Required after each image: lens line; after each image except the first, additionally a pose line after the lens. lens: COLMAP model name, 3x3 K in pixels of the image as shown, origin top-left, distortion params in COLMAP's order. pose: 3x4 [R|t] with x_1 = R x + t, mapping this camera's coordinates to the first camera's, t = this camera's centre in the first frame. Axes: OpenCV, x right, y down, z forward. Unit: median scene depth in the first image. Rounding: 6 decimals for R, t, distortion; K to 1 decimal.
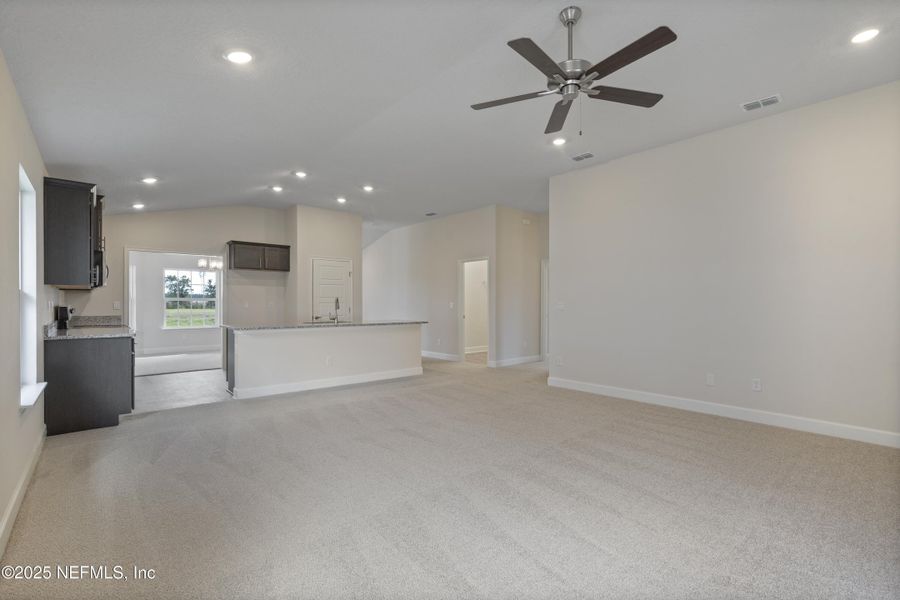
lens RADIAL K [[441.4, 0, 450.0], [0, 441.4, 300.0], [0, 0, 1]] dist [0.003523, 0.000727]
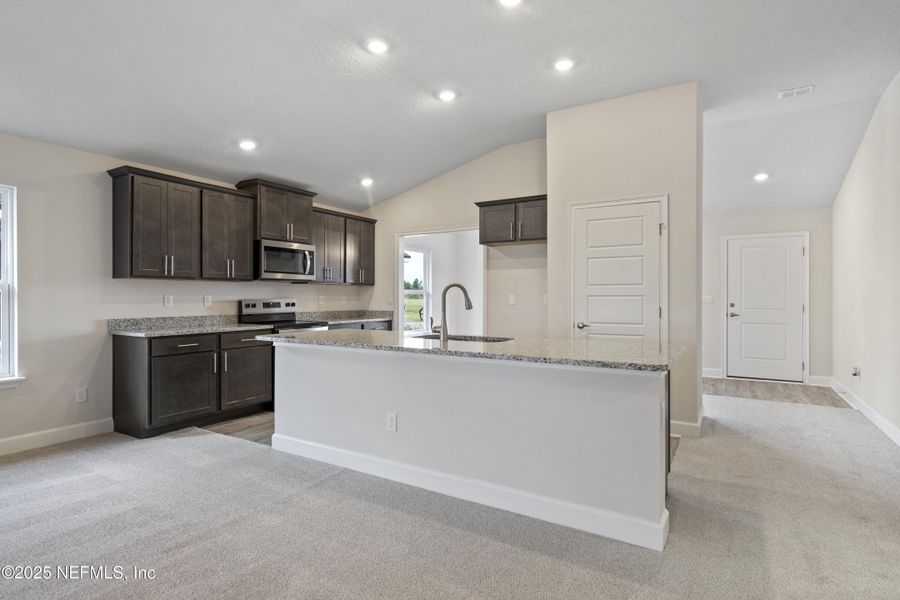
lens RADIAL K [[441.4, 0, 450.0], [0, 441.4, 300.0], [0, 0, 1]] dist [0.003523, 0.000727]
pose [[0.353622, 0.007518, -0.935358, 0.113634], [0.009540, 0.999887, 0.011643, 0.003366], [0.935340, -0.013040, 0.353510, 0.700473]]
